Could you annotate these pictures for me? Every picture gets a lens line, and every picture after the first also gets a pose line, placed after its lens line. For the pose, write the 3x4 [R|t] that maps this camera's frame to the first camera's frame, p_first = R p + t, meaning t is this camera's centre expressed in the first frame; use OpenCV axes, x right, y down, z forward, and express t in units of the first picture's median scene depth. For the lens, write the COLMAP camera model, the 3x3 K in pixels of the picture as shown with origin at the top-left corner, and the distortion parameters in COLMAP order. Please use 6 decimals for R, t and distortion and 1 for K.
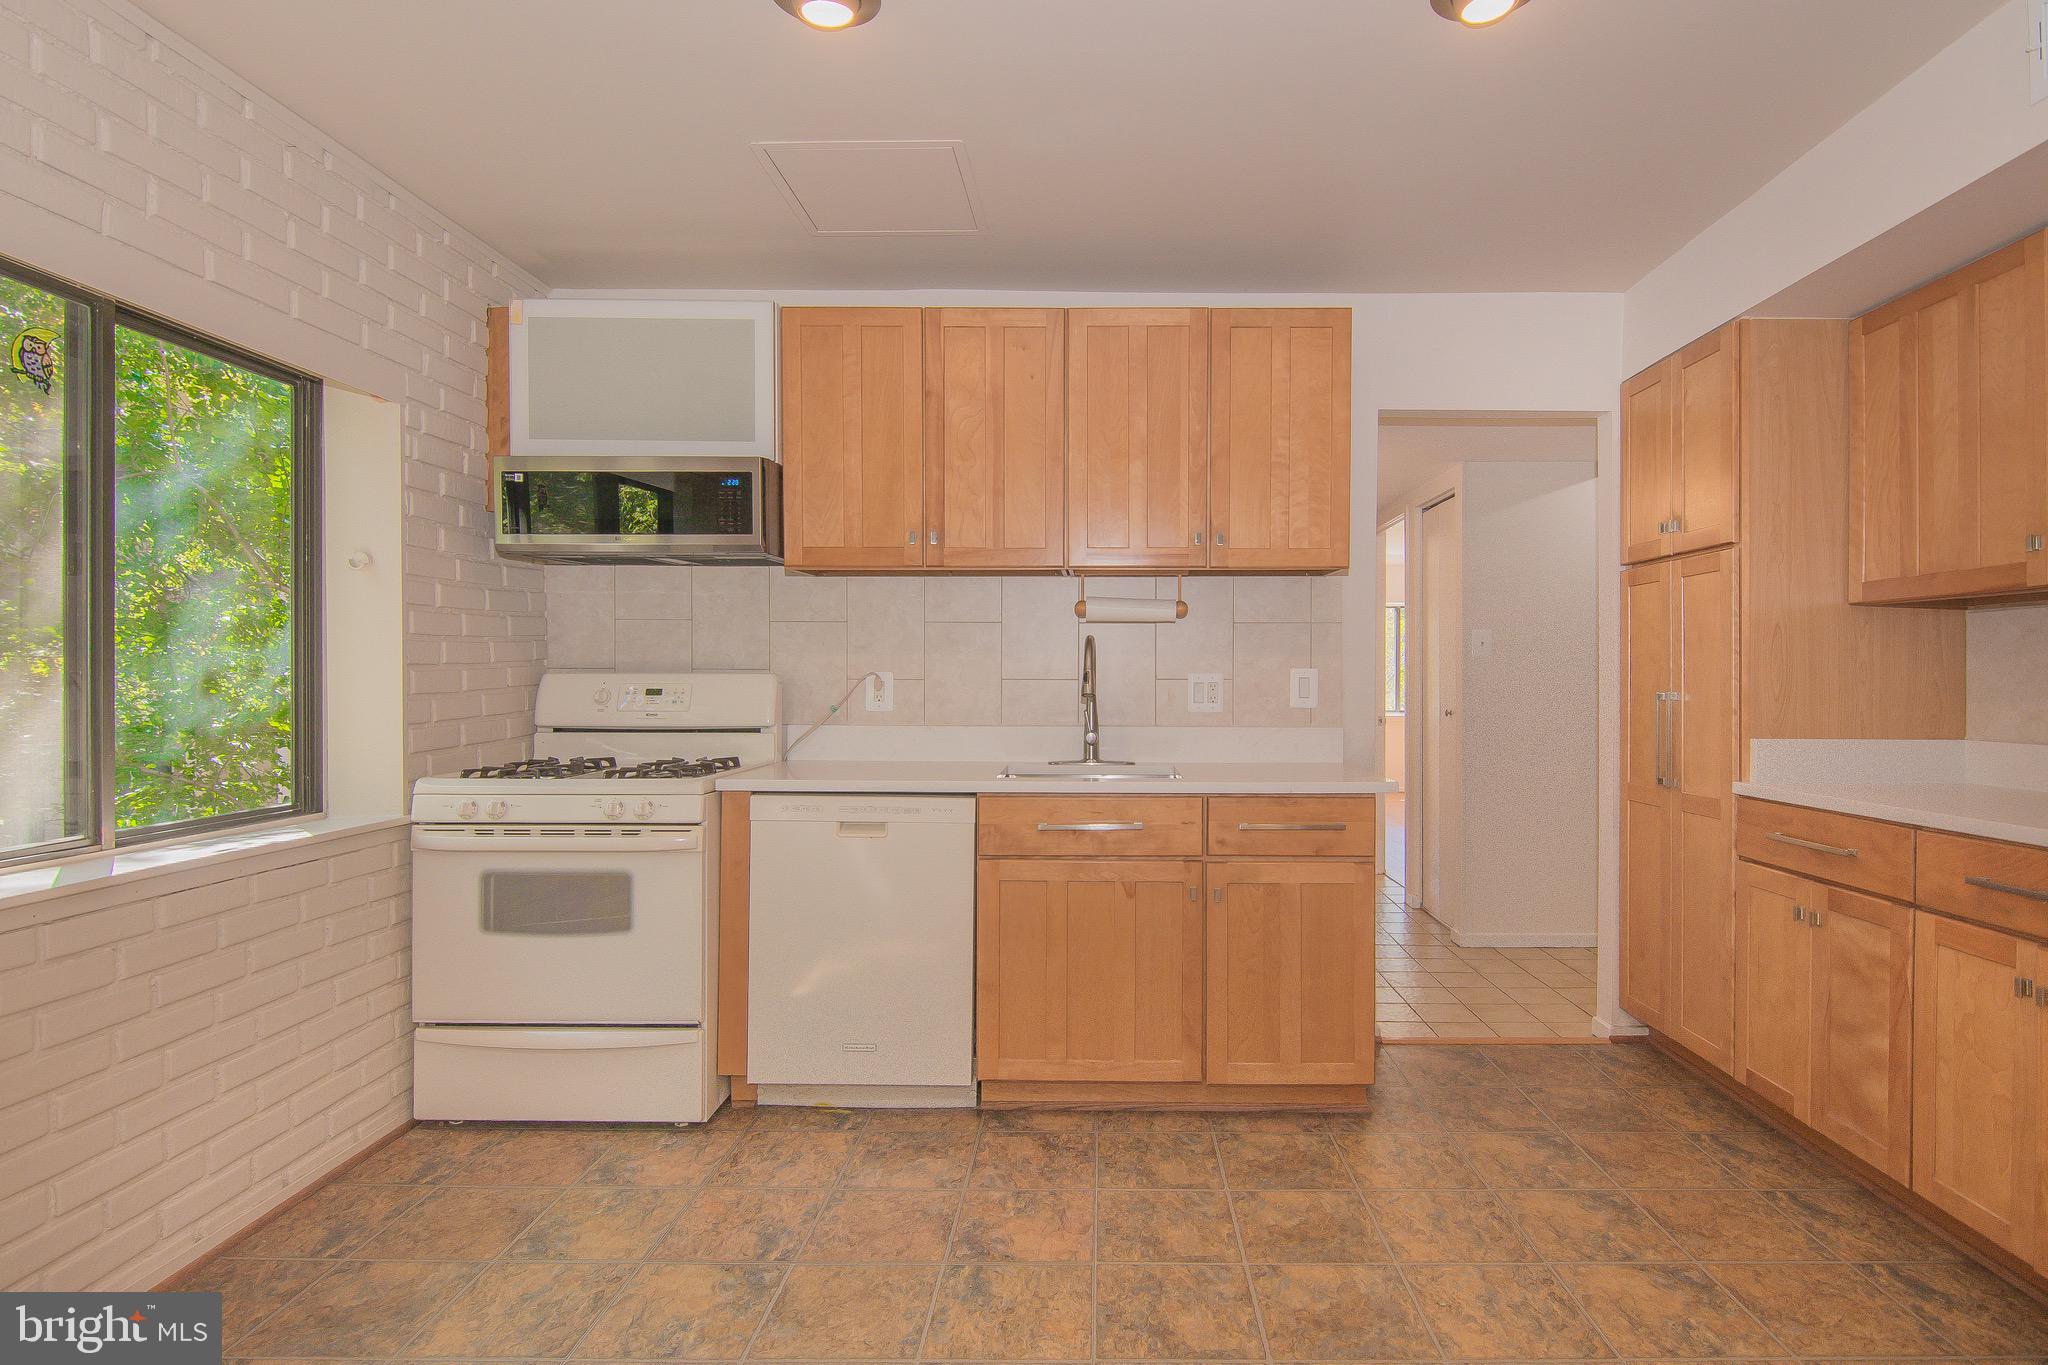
lens RADIAL K [[1033.2, 0, 1104.1], [0, 1033.2, 686.6], [0, 0, 1]] dist [0.004868, -0.008459]
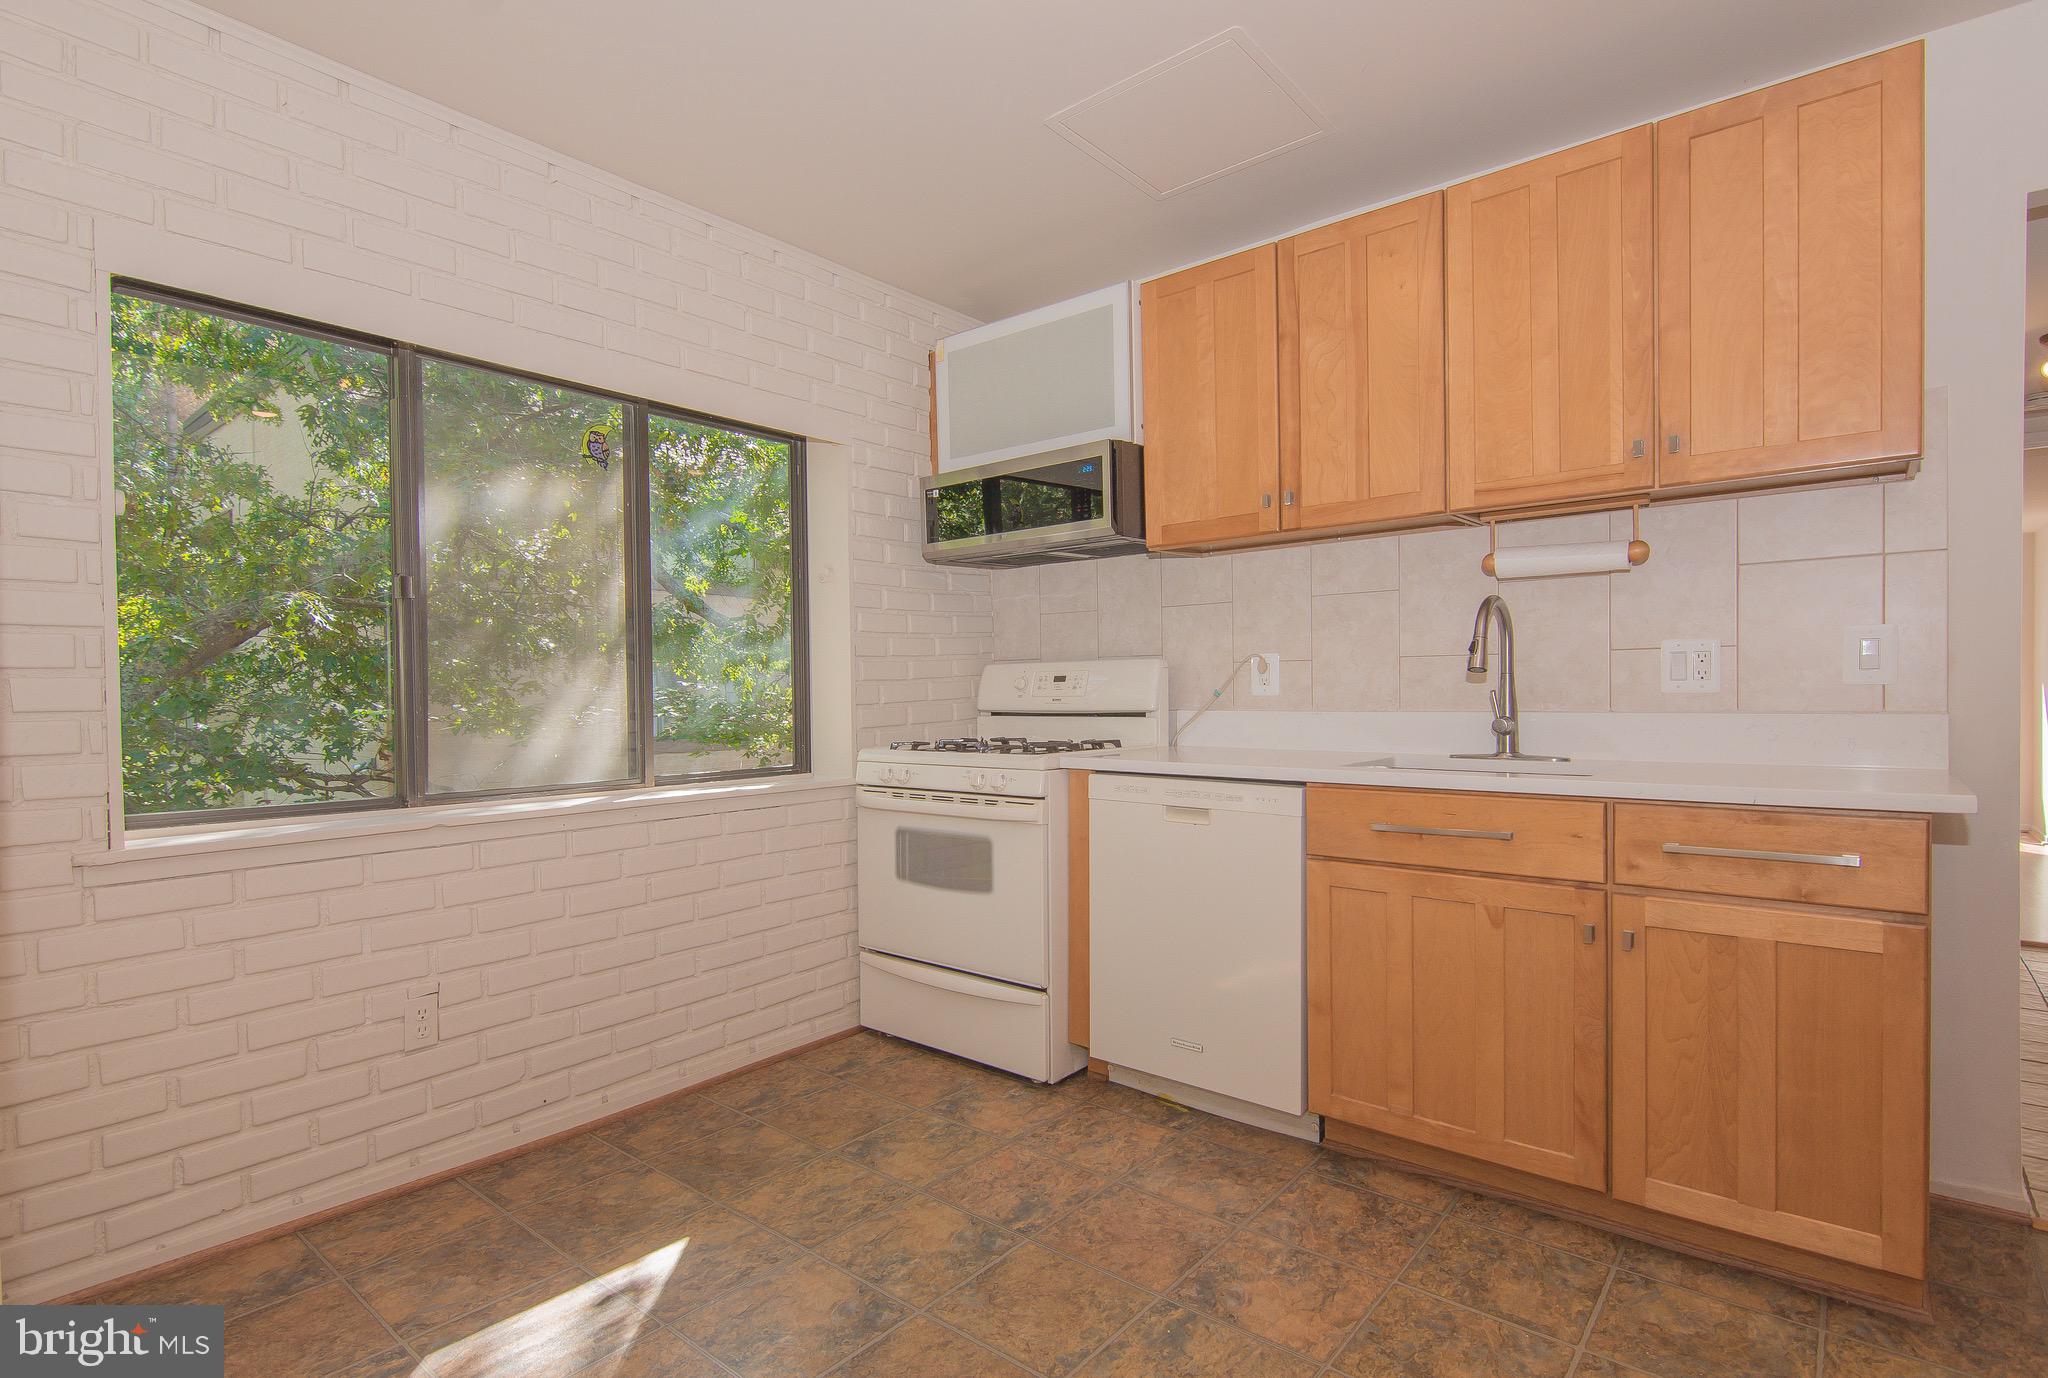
lens RADIAL K [[999.7, 0, 1021.9], [0, 999.7, 712.3], [0, 0, 1]] dist [0.008448, -0.008037]
pose [[0.768825, 0.000350, -0.639459, 0.231400], [0.008428, 0.999907, 0.010680, 0.033365], [0.639403, -0.013600, 0.768751, 0.201409]]
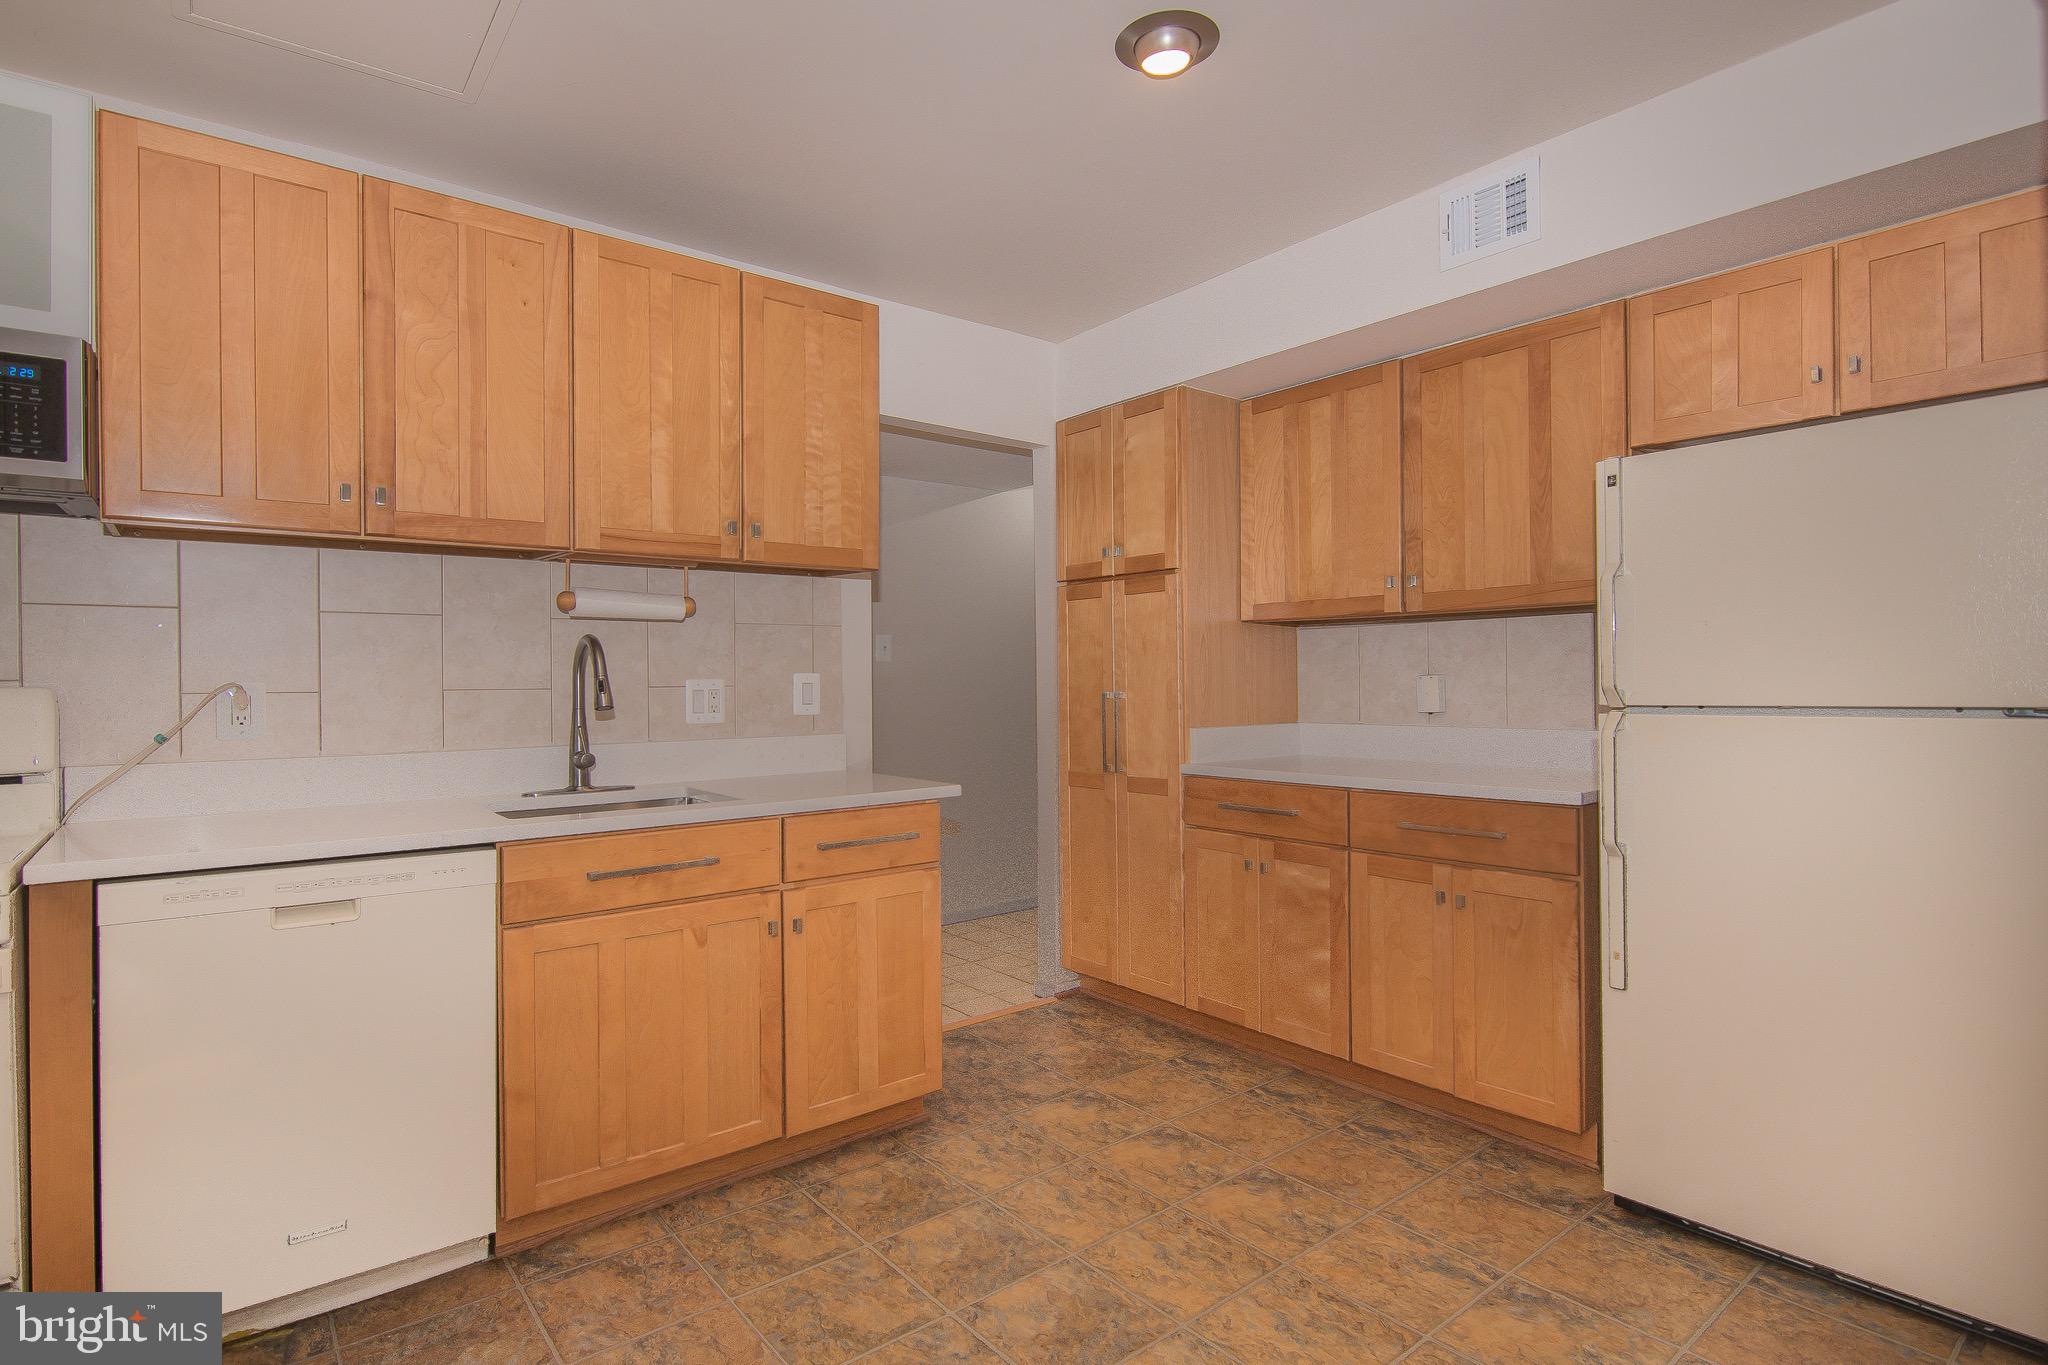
lens RADIAL K [[999.7, 0, 1035.7], [0, 999.7, 690.6], [0, 0, 1]] dist [0.008448, -0.008037]
pose [[0.786785, -0.016911, 0.616995, -0.262700], [0.016059, 0.999847, 0.006926, -0.006123], [-0.617018, 0.004459, 0.786936, 0.181963]]
